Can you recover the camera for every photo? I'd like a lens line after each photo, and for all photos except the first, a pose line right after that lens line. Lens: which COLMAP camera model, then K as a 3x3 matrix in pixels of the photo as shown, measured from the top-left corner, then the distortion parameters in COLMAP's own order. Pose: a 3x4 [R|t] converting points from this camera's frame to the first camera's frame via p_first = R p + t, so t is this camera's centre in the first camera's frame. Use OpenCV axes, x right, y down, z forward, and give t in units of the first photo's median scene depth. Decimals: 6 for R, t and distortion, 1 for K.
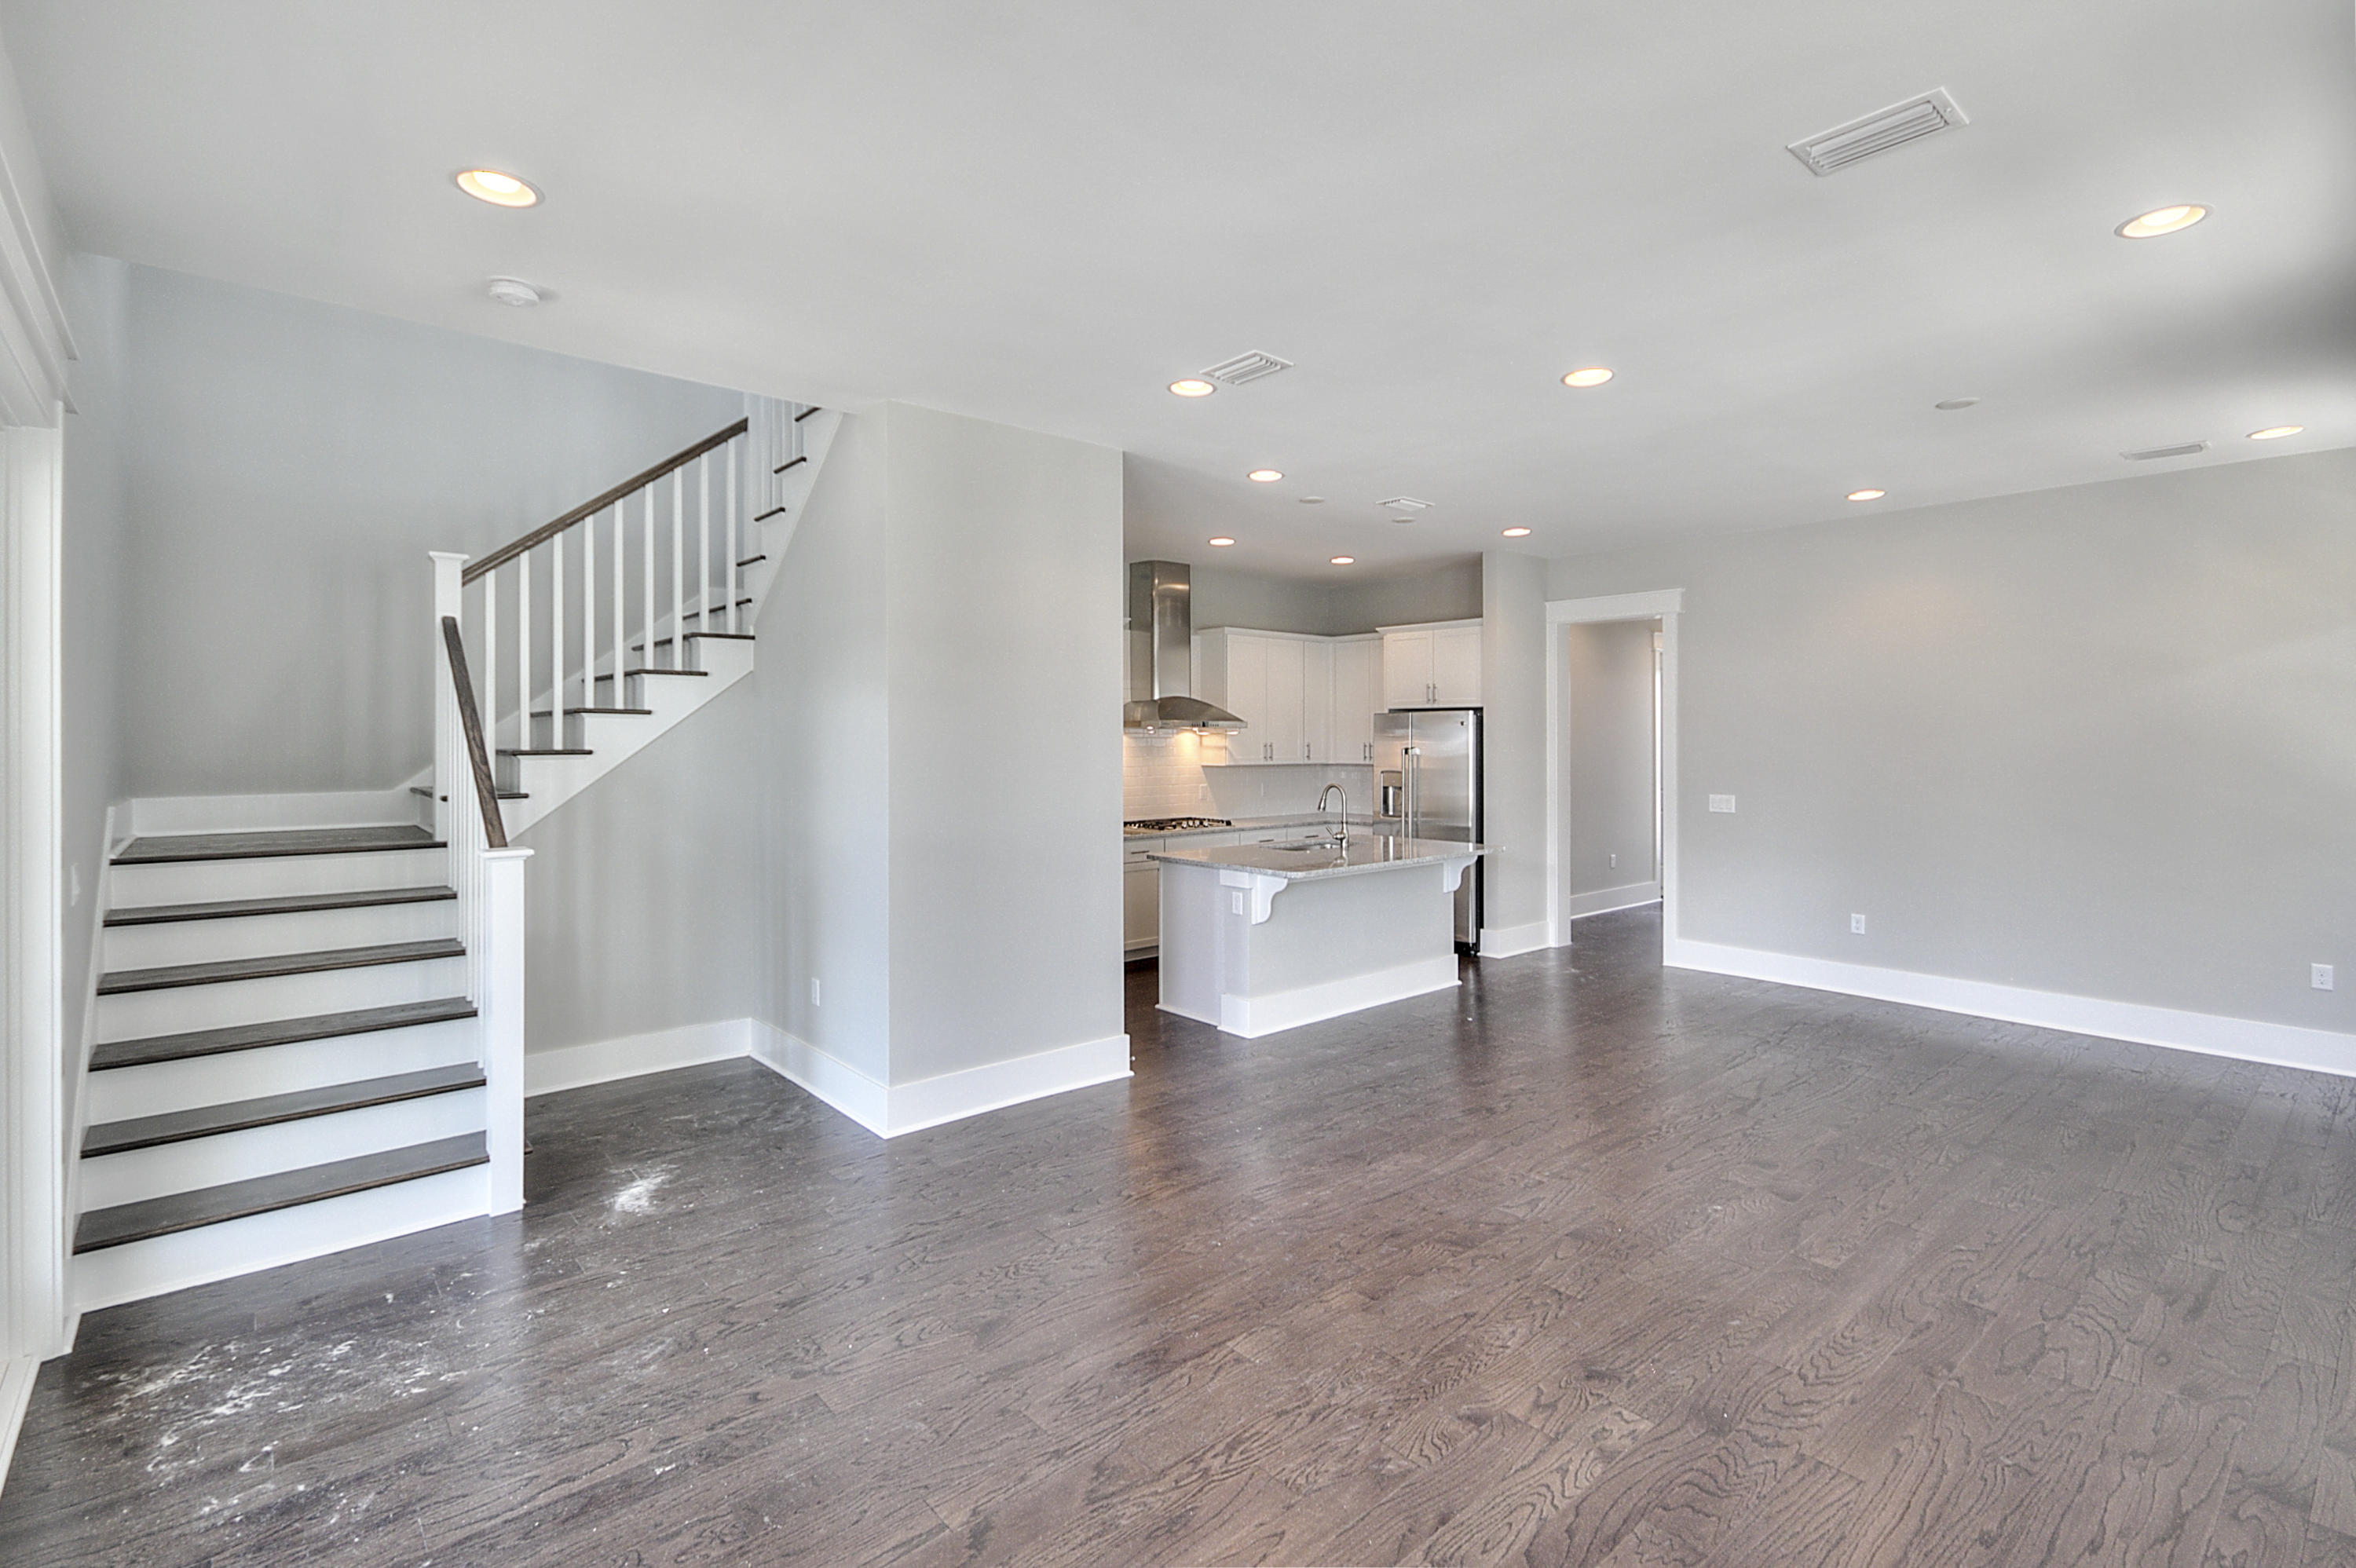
lens RADIAL K [[1097.9, 0, 1199.7], [0, 1097.9, 700.4], [0, 0, 1]] dist [0.015102, 0.000101]
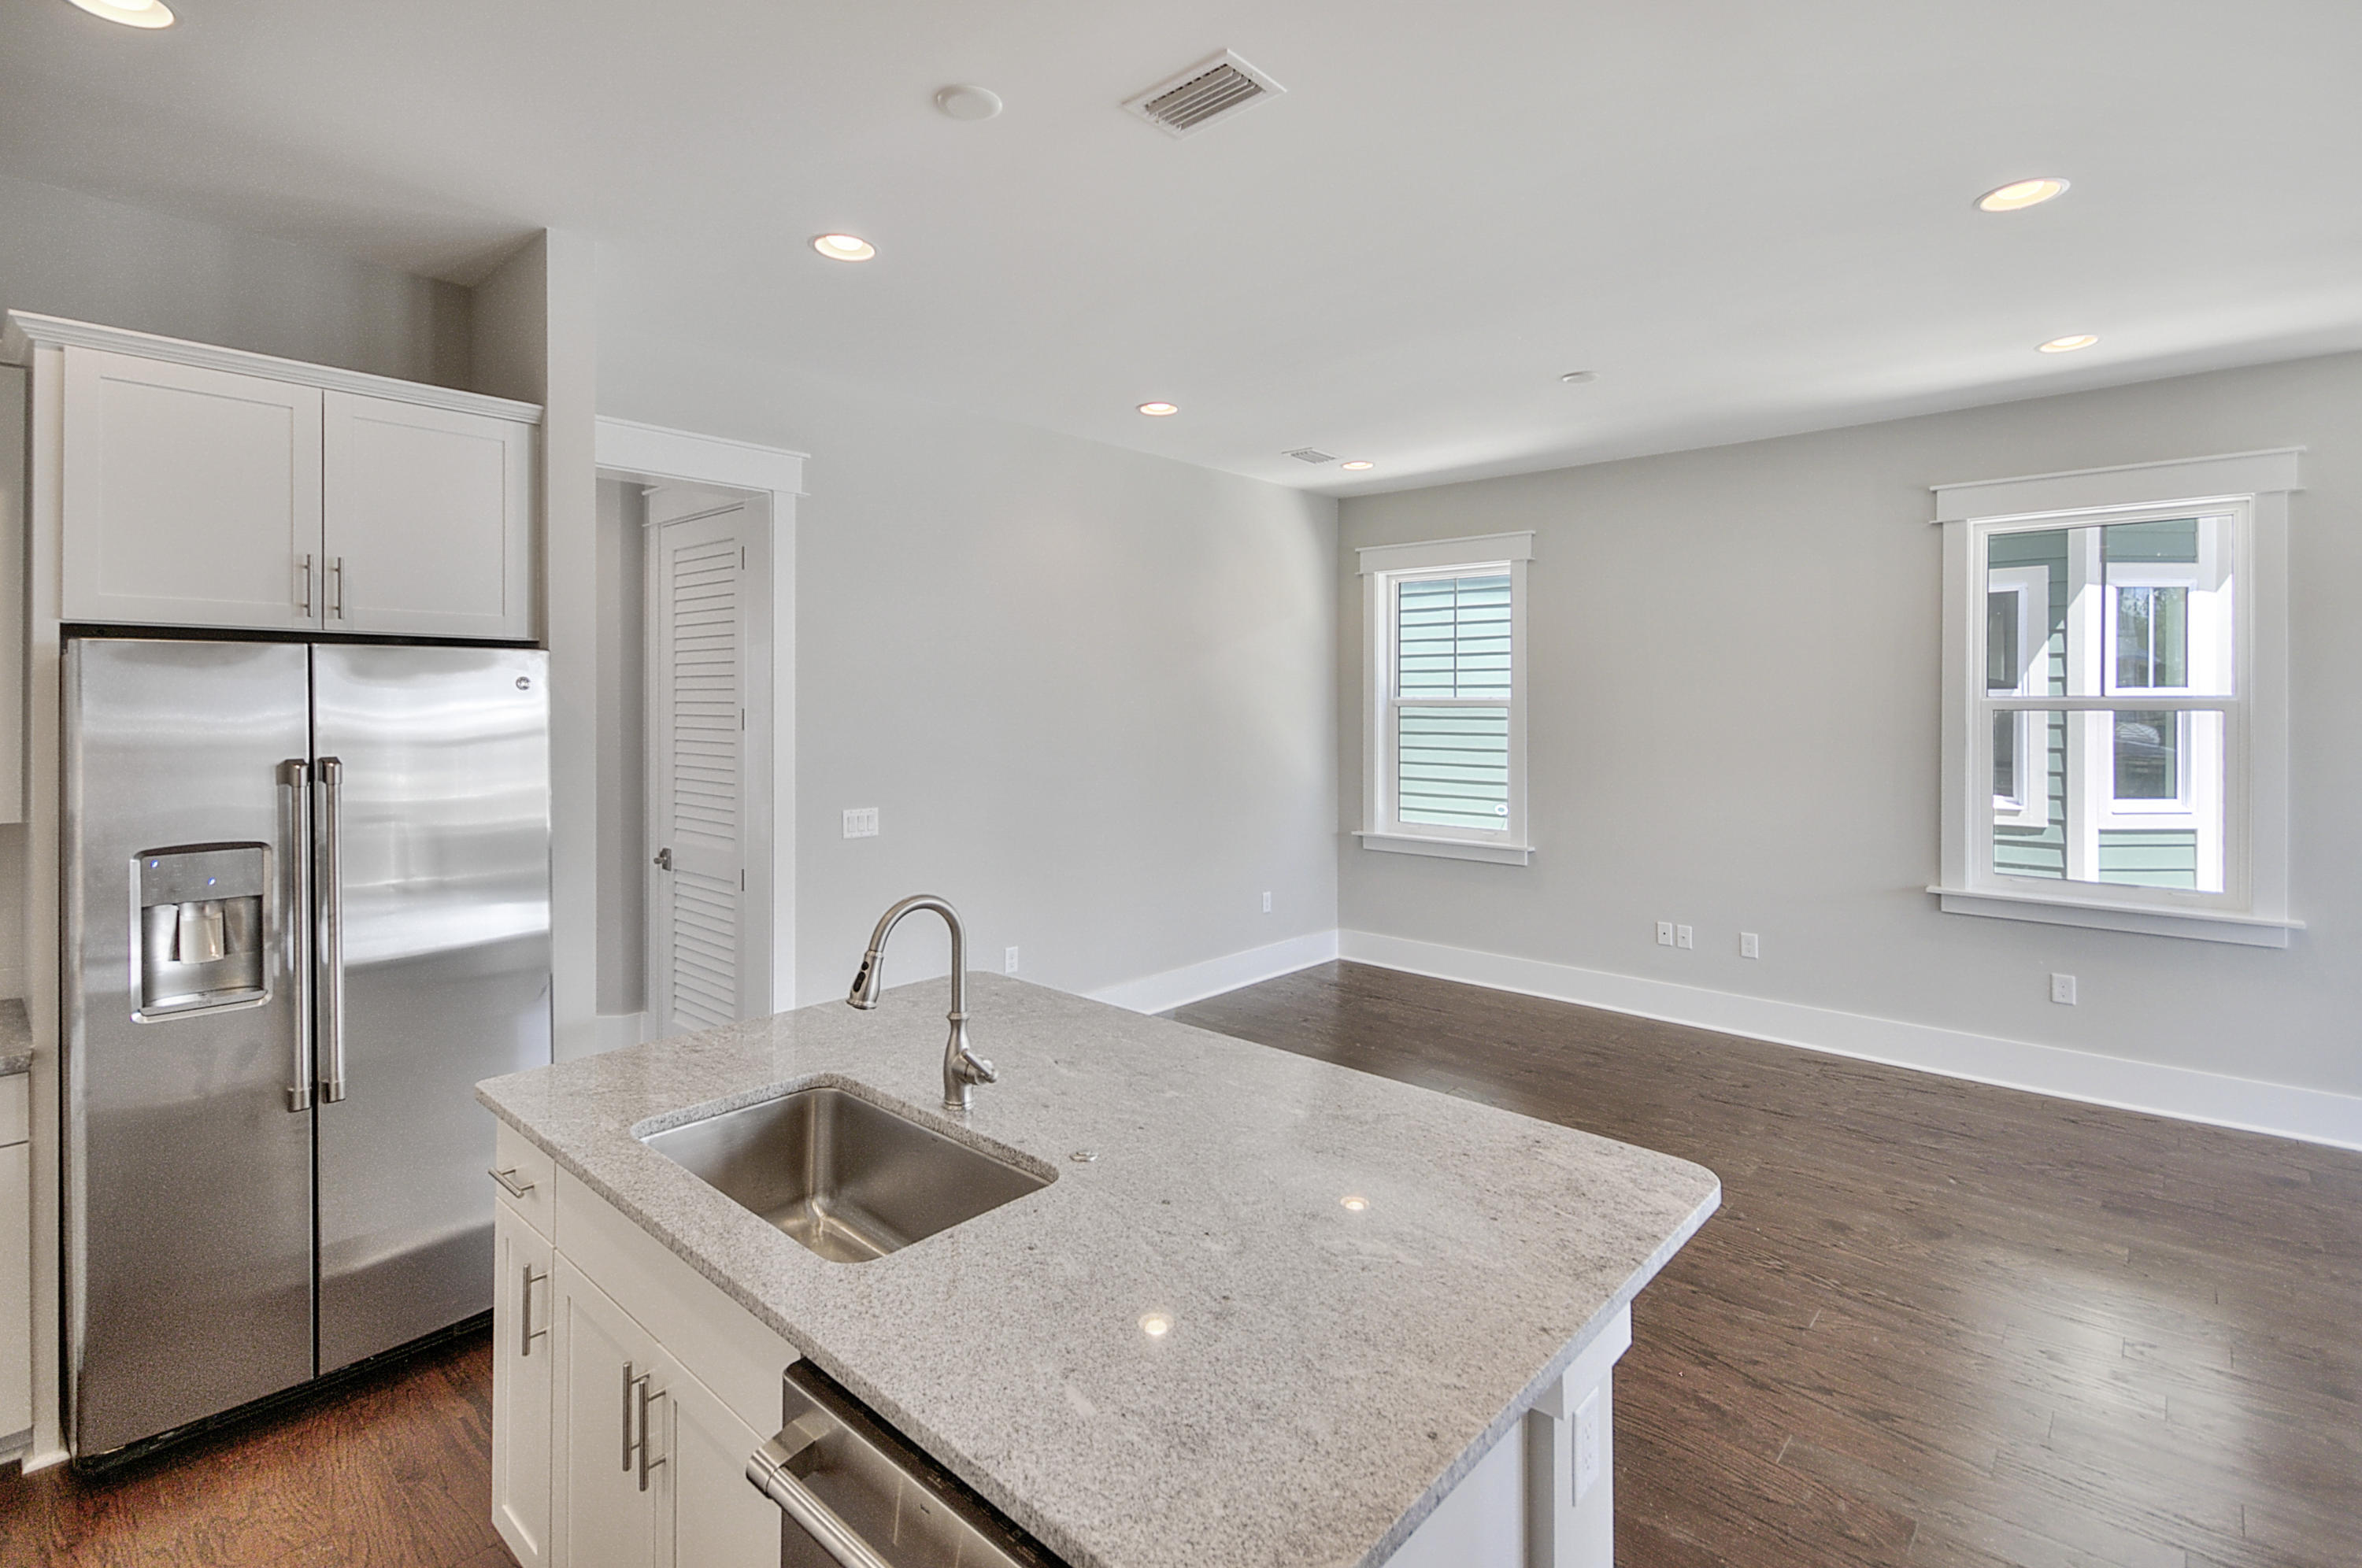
lens RADIAL K [[1100.7, 0, 1202.8], [0, 1100.7, 700.2], [0, 0, 1]] dist [0.015102, 0.000101]
pose [[-0.112442, -0.000232, 0.993658, -0.138752], [-0.039640, 0.999205, -0.004252, 0.017562], [-0.992867, -0.039866, -0.112362, 0.770722]]
